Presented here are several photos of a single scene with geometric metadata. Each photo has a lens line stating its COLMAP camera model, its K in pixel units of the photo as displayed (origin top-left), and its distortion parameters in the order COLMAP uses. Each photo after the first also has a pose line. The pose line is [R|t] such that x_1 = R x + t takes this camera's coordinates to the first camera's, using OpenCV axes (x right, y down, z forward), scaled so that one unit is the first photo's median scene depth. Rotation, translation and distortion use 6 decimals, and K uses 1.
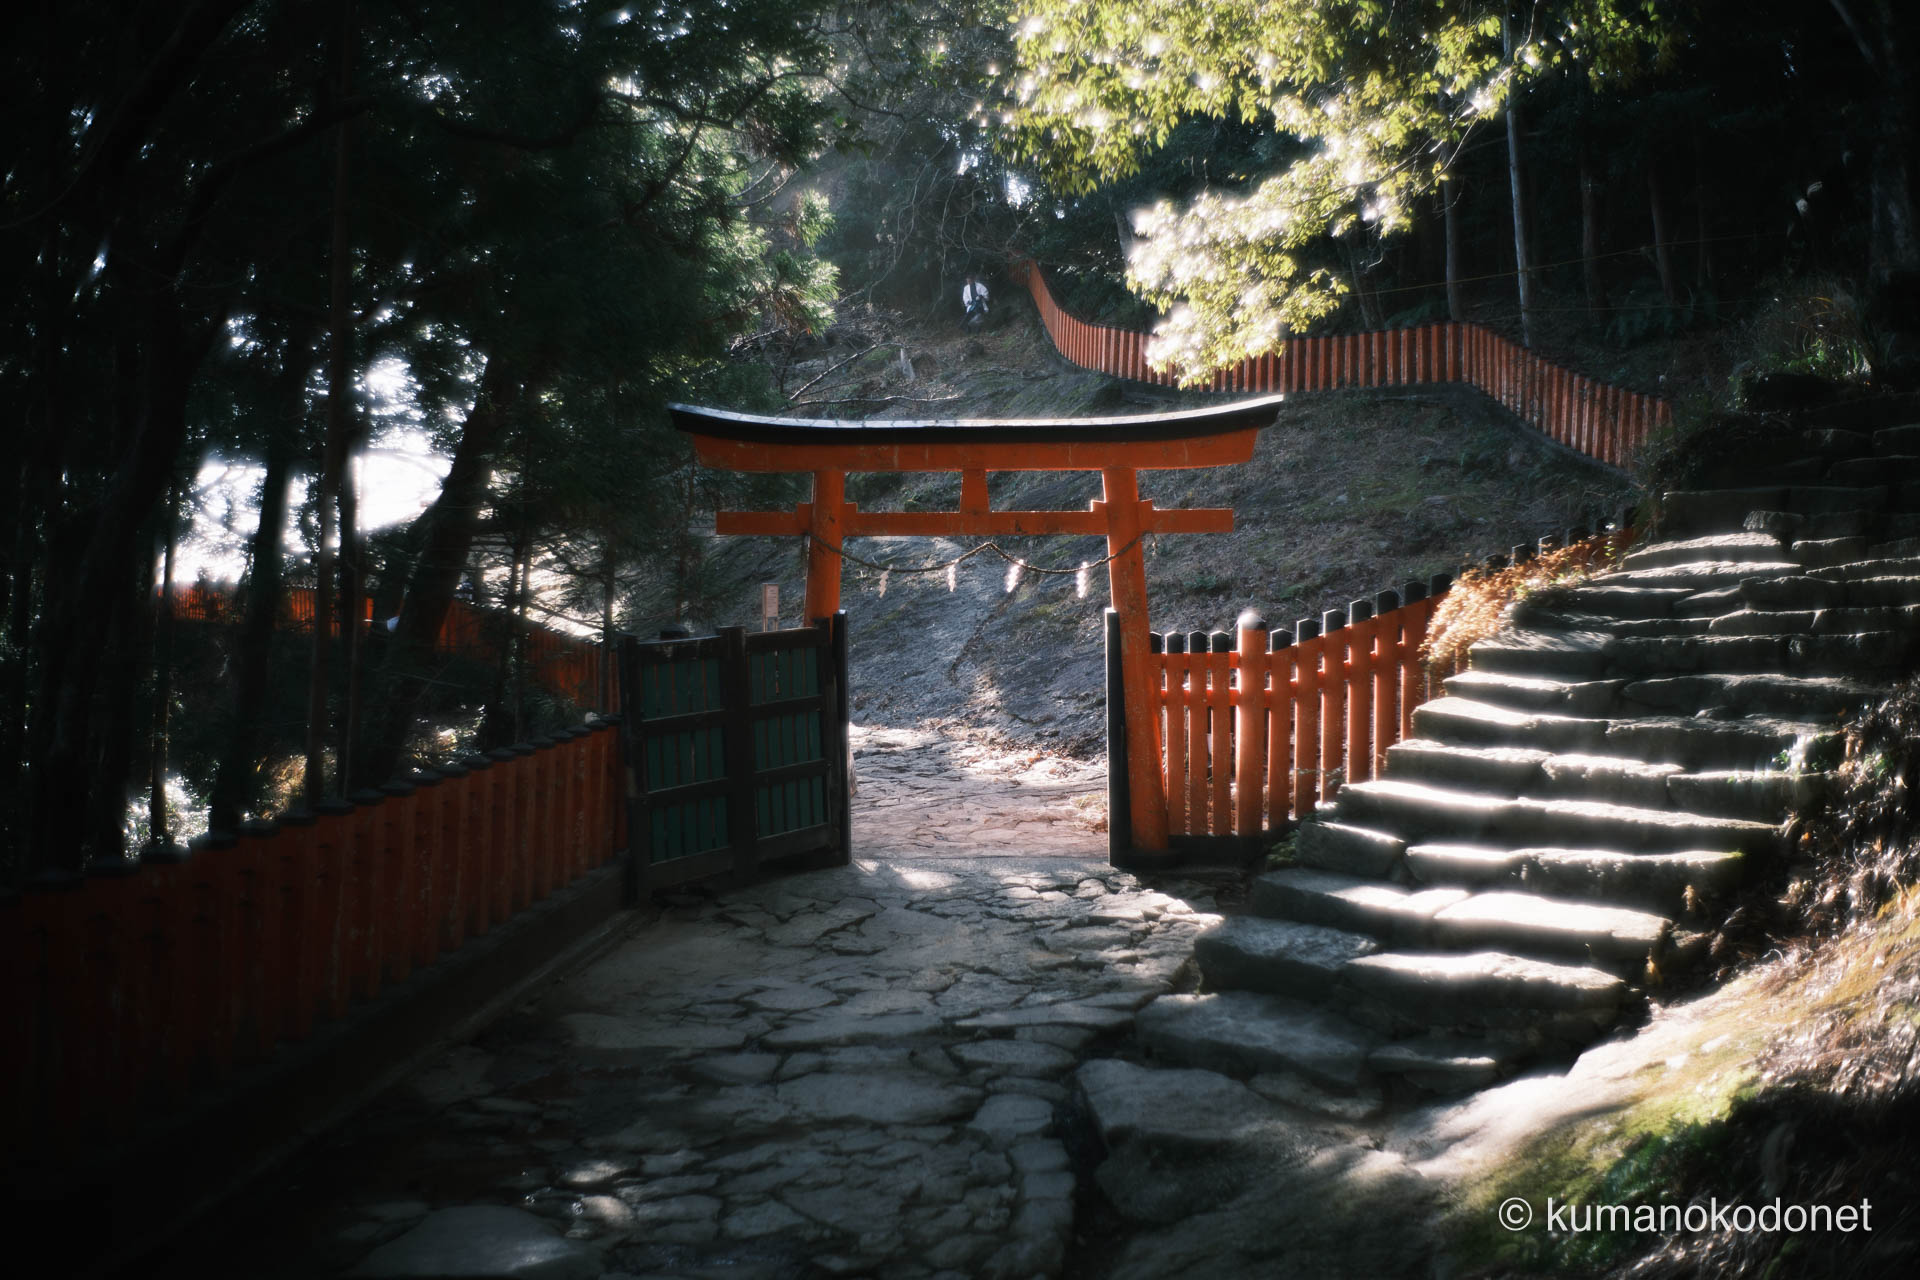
lens RADIAL K [[2055.3, 0, 959.0], [0, 2055.3, 597.3], [0, 0, 1]] dist [0.154939, -0.289027]
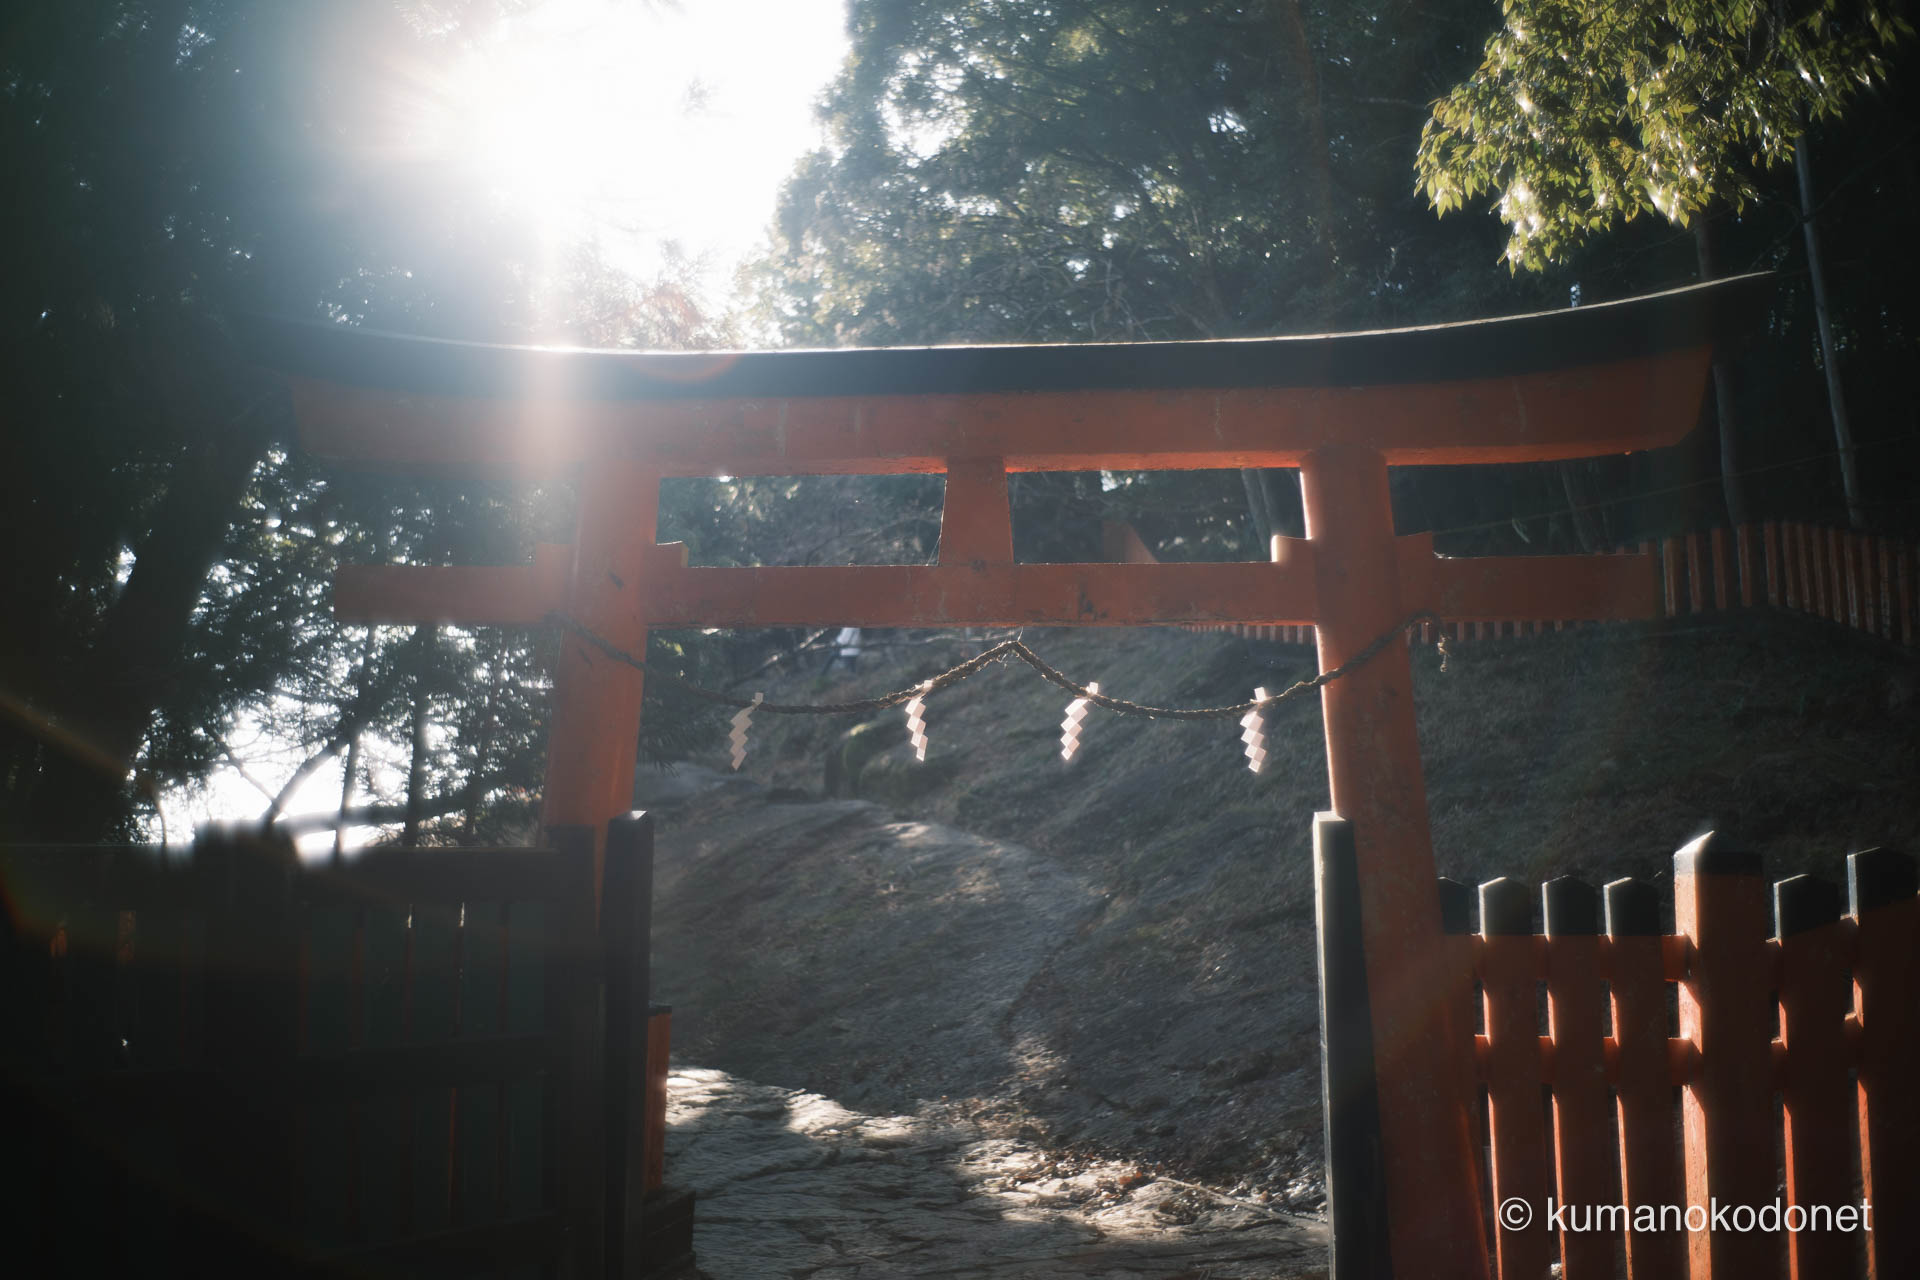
lens RADIAL K [[2055.3, 0, 959.0], [0, 2055.3, 597.3], [0, 0, 1]] dist [0.154939, -0.289027]
pose [[0.998783, 0.007422, -0.048757, 0.012824], [-0.015934, 0.984156, -0.176586, 0.018964], [0.046673, 0.177148, 0.983077, 0.332675]]
